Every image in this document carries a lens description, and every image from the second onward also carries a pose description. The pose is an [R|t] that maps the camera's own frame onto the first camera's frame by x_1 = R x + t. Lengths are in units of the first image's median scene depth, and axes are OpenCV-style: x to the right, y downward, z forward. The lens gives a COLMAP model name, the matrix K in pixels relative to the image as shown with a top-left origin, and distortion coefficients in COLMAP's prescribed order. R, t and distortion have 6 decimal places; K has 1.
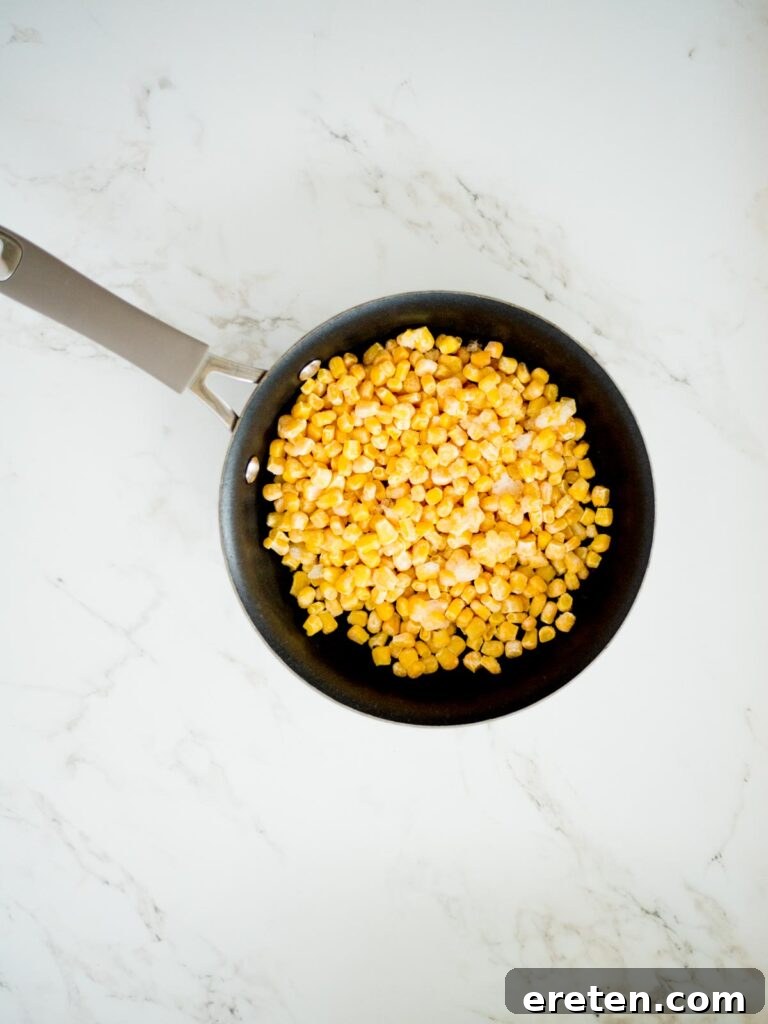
lens RADIAL K [[822.5, 0, 387.0], [0, 822.5, 514.6], [0, 0, 1]] dist [0.035200, -0.004432]
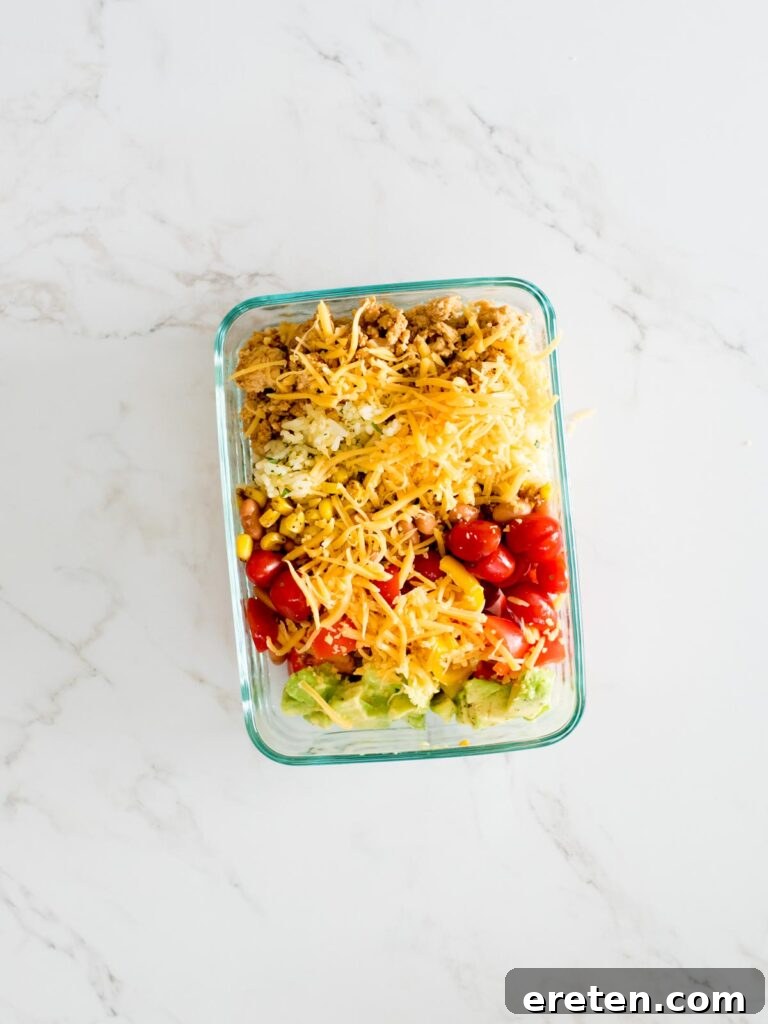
lens RADIAL K [[822.5, 0, 385.2], [0, 822.5, 514.0], [0, 0, 1]] dist [0.035200, -0.004432]
pose [[0.999998, 0.000099, -0.001776, 0.000641], [-0.000099, 1.000000, 0.000059, 0.006165], [0.001776, -0.000059, 0.999998, 0.158512]]
